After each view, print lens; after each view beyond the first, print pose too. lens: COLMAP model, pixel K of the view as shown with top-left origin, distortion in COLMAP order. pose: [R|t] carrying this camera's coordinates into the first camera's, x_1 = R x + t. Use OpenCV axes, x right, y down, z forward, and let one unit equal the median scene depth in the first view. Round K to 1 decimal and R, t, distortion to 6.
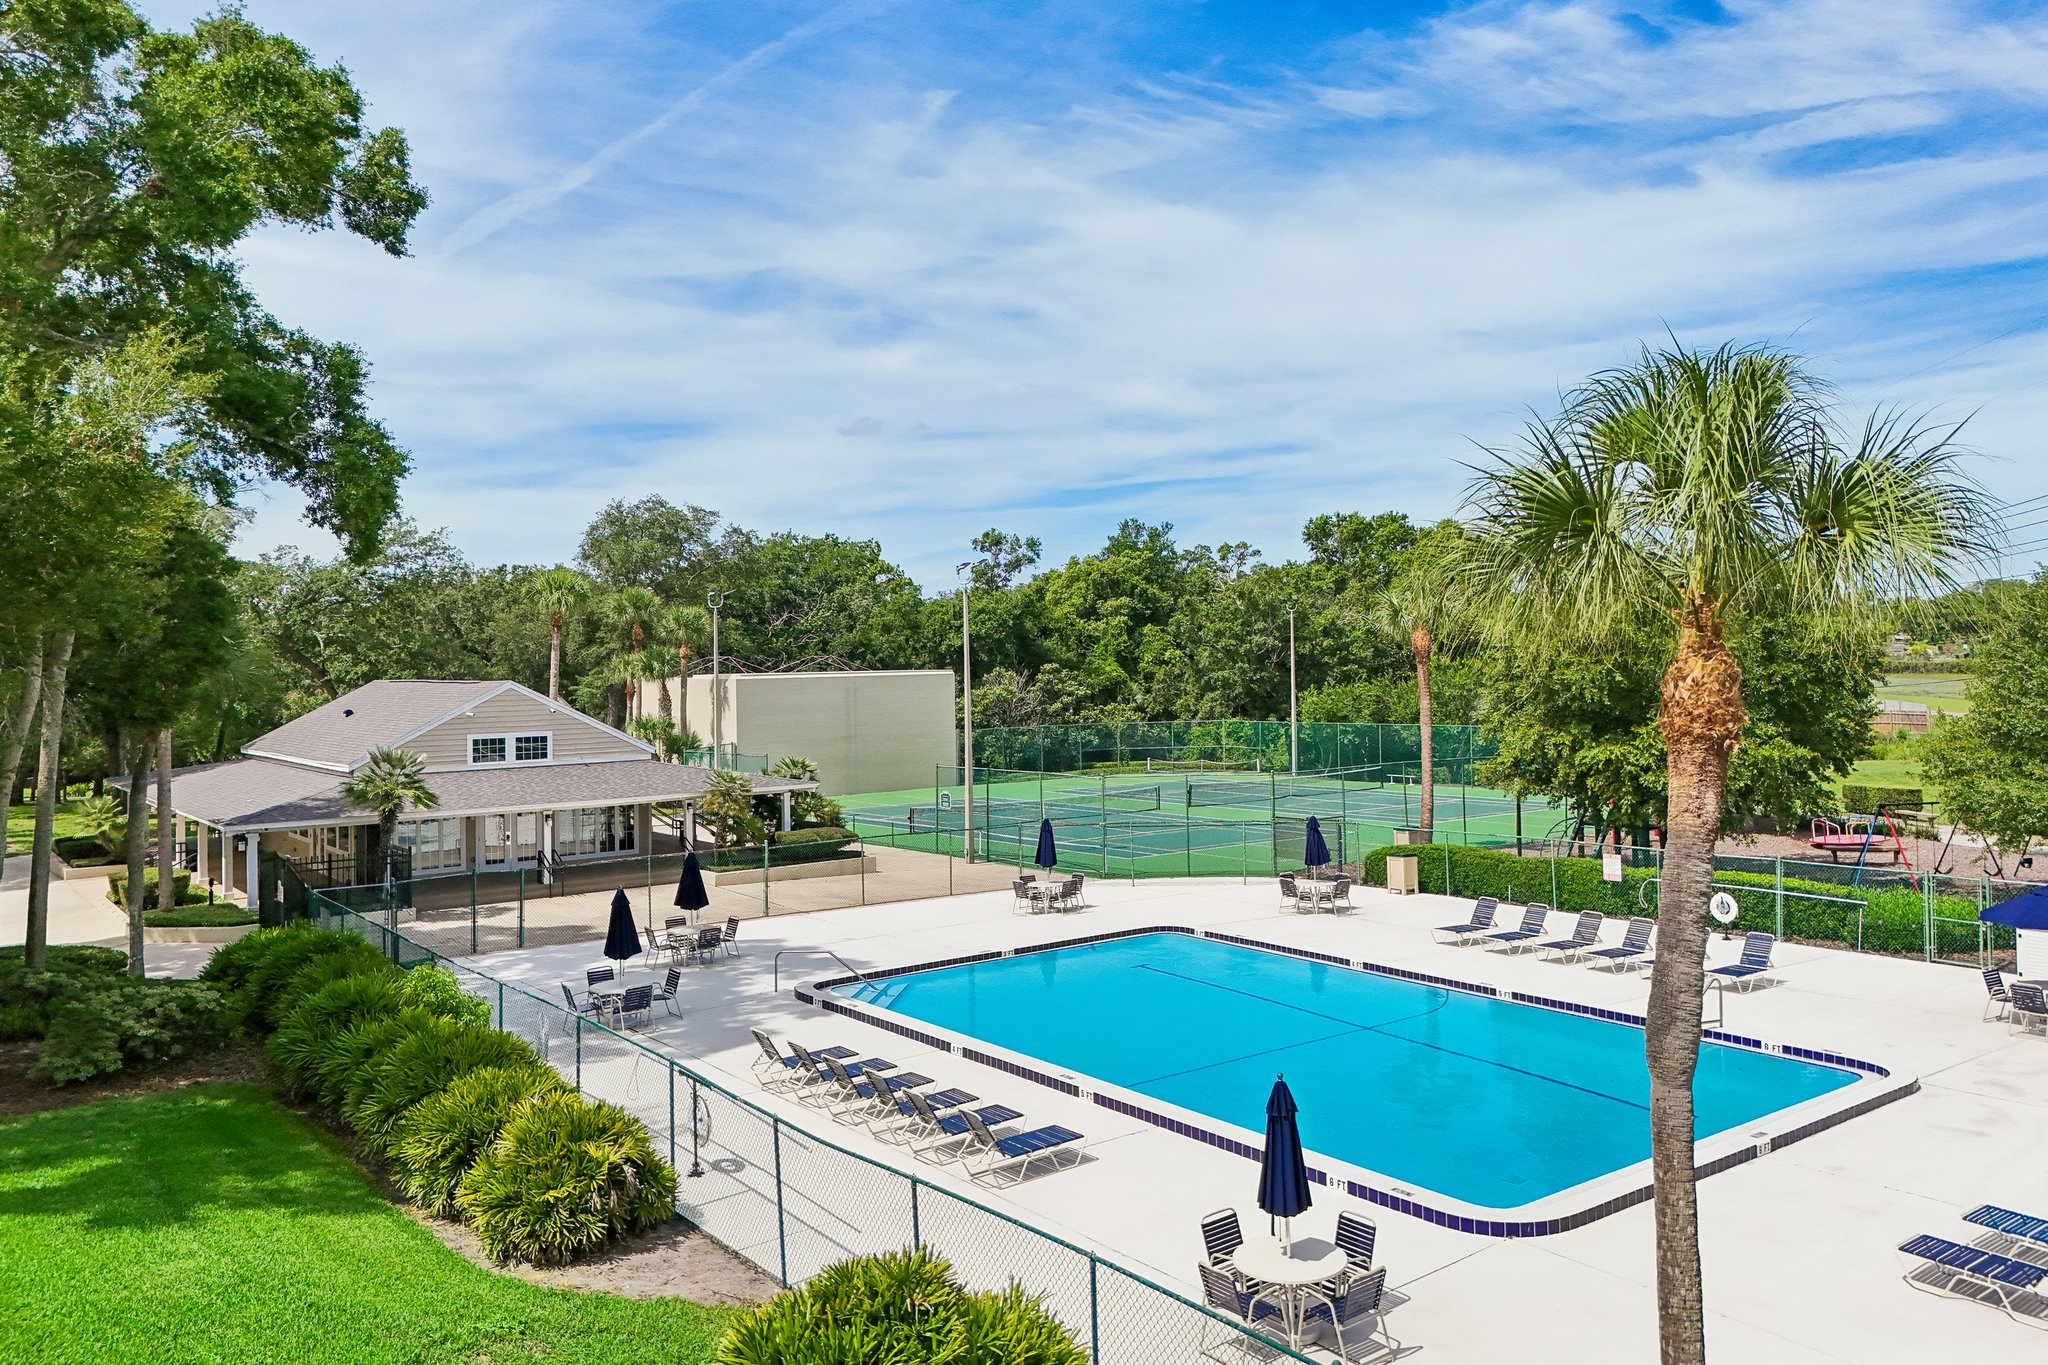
lens RADIAL K [[1490.9, 0, 1024.0], [0, 1490.9, 682.5], [0, 0, 1]] dist [0.101942, -0.000701]
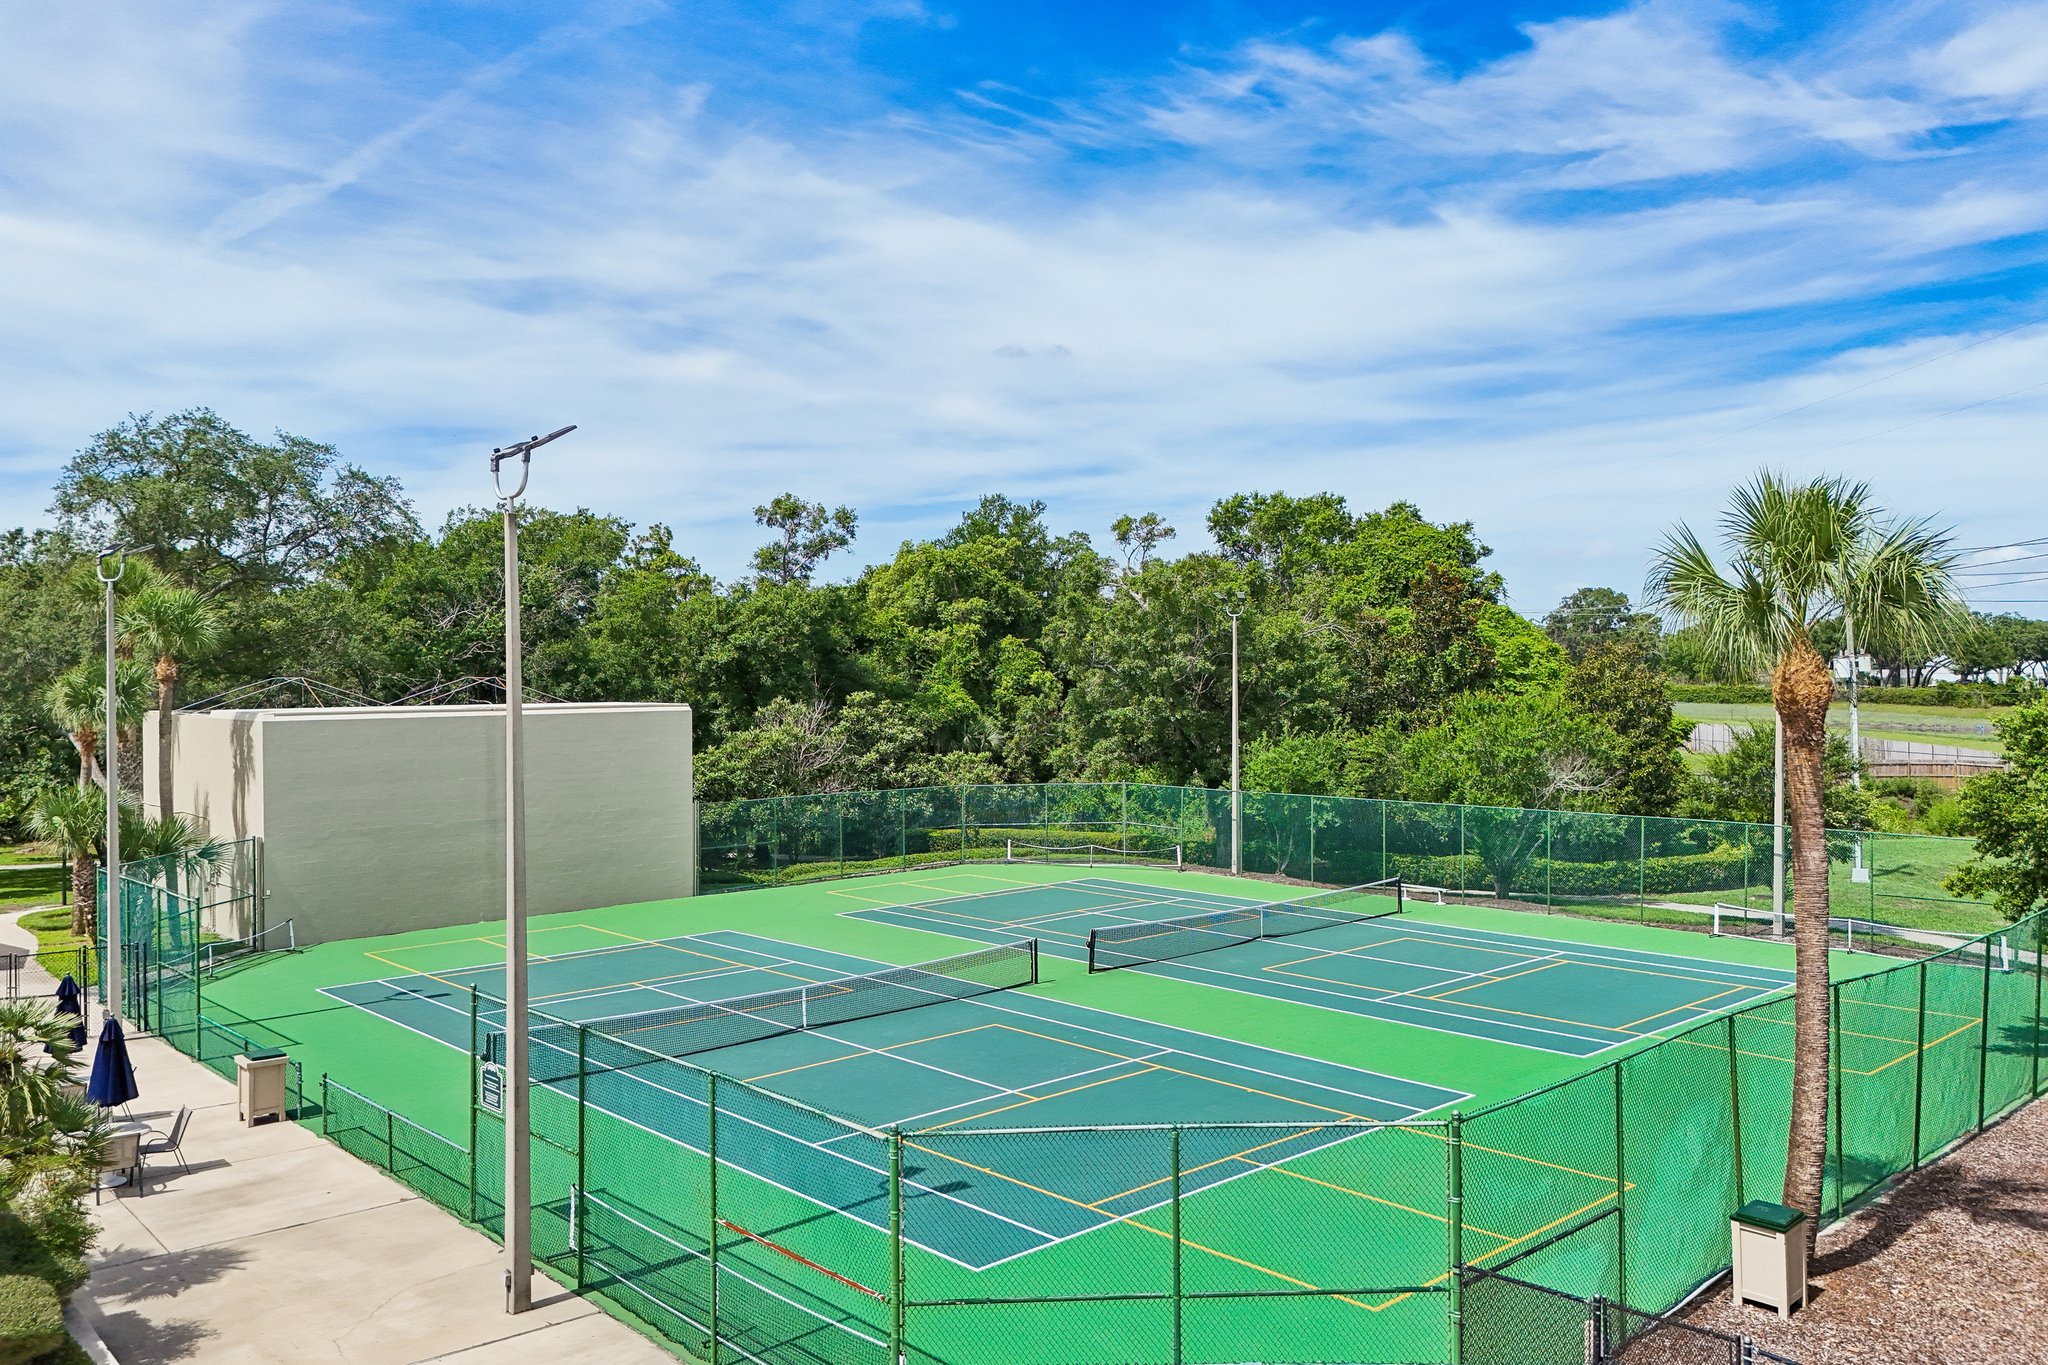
lens RADIAL K [[1507.9, 0, 1024.0], [0, 1507.9, 682.5], [0, 0, 1]] dist [0.043341, -0.006273]
pose [[0.995083, 0.011214, 0.098410, 0.024251], [-0.010320, 0.999901, -0.009586, -0.011544], [-0.098508, 0.008523, 0.995100, 0.340577]]
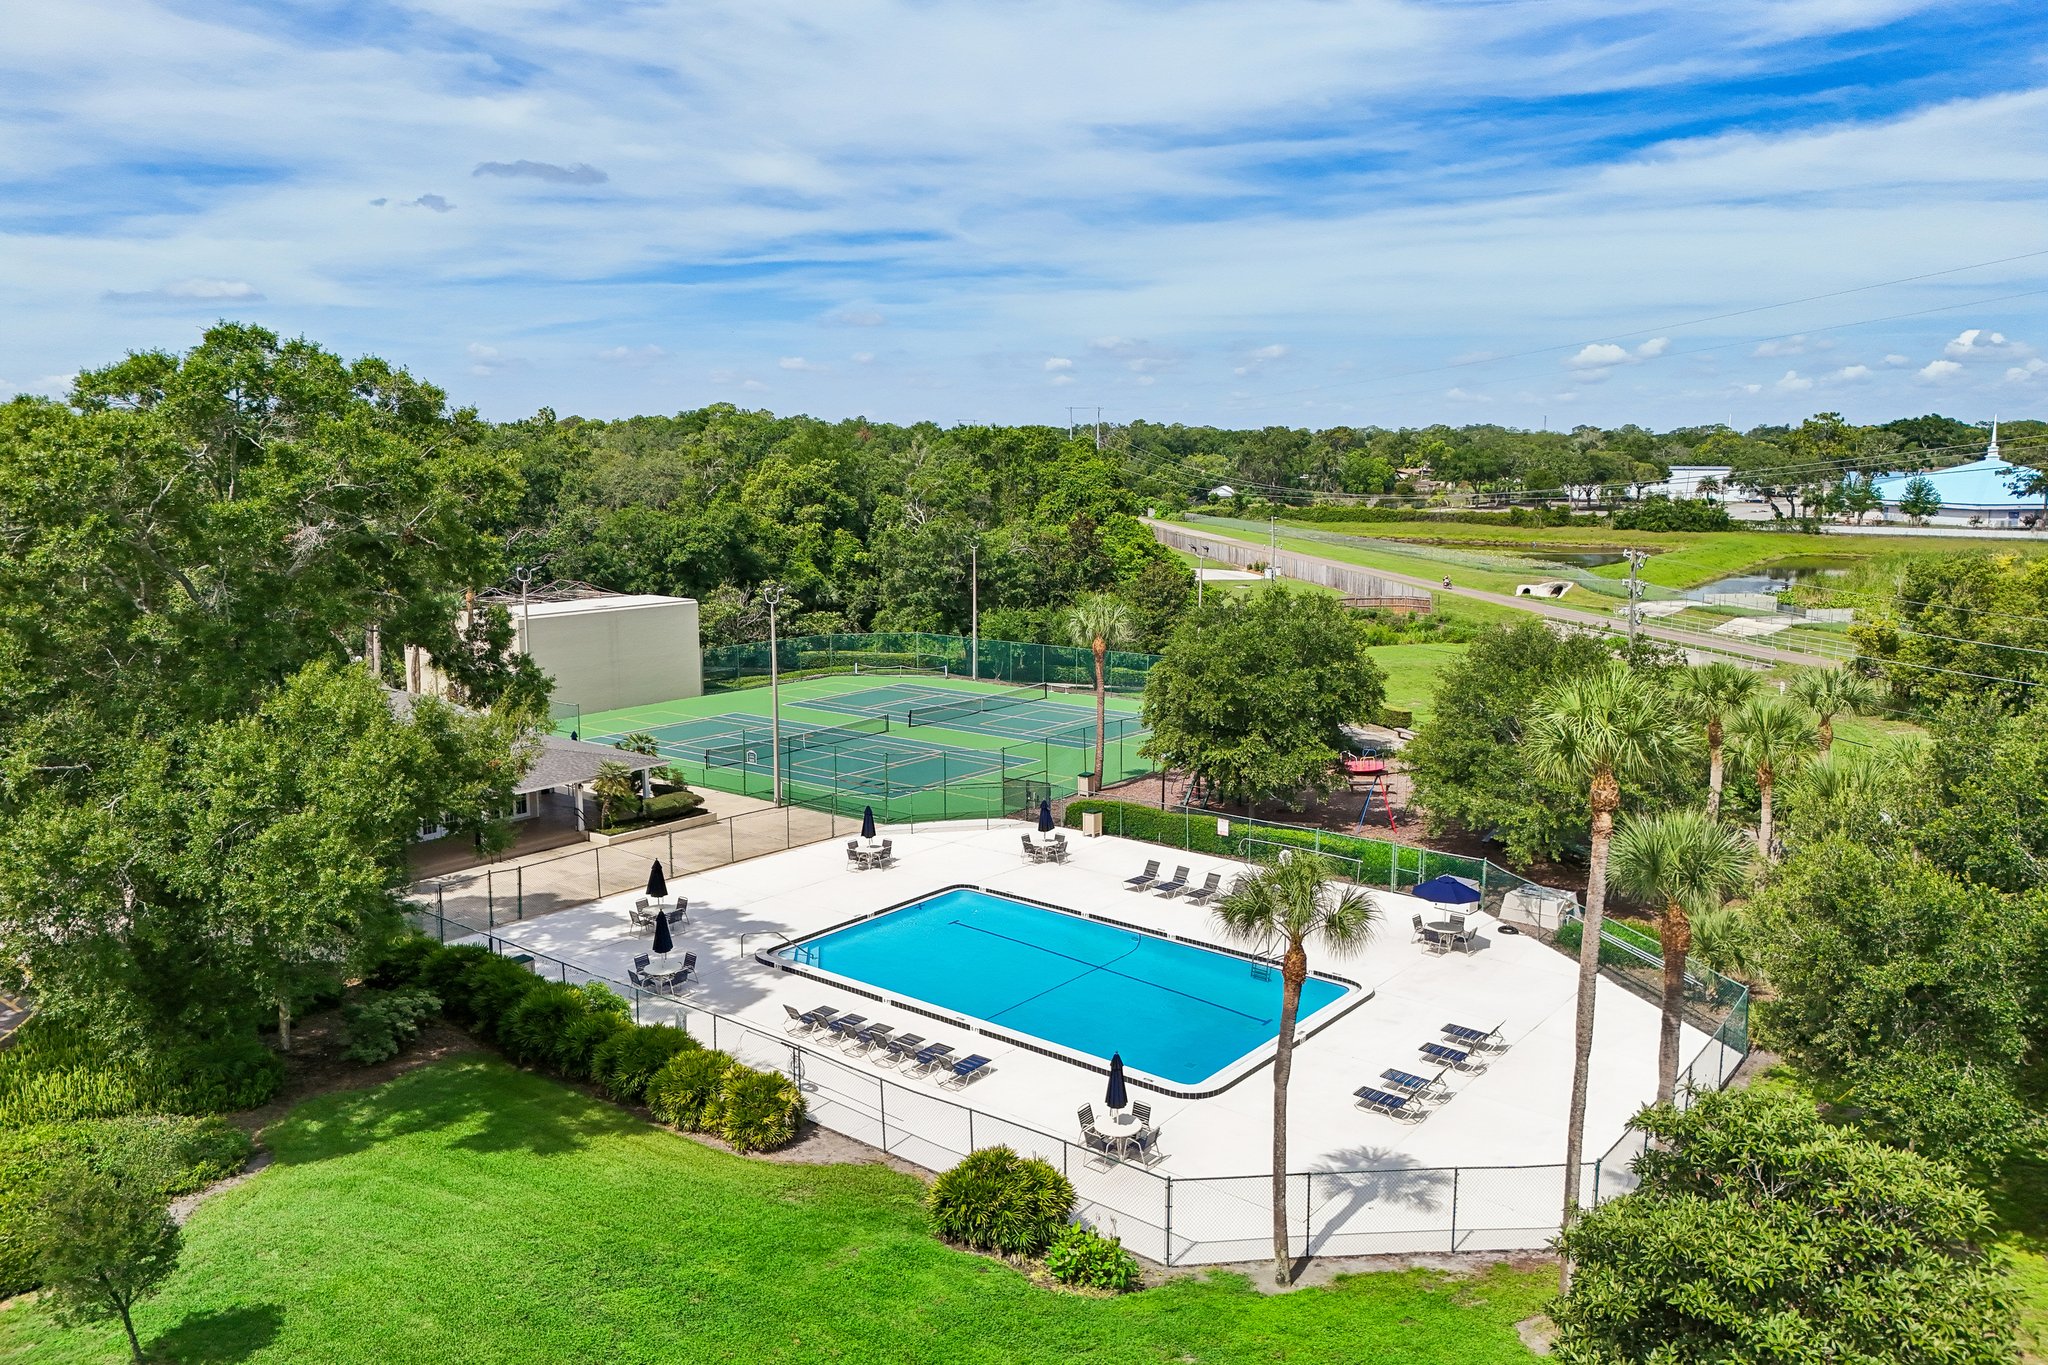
lens RADIAL K [[1449.4, 0, 974.9], [0, 1449.4, 690.1], [0, 0, 1]] dist [0.333405, -0.001129]
pose [[0.975473, -0.023627, 0.218848, -0.080587], [-0.007395, 0.990144, 0.139861, -0.092517], [-0.219995, -0.138049, 0.965683, -0.166517]]
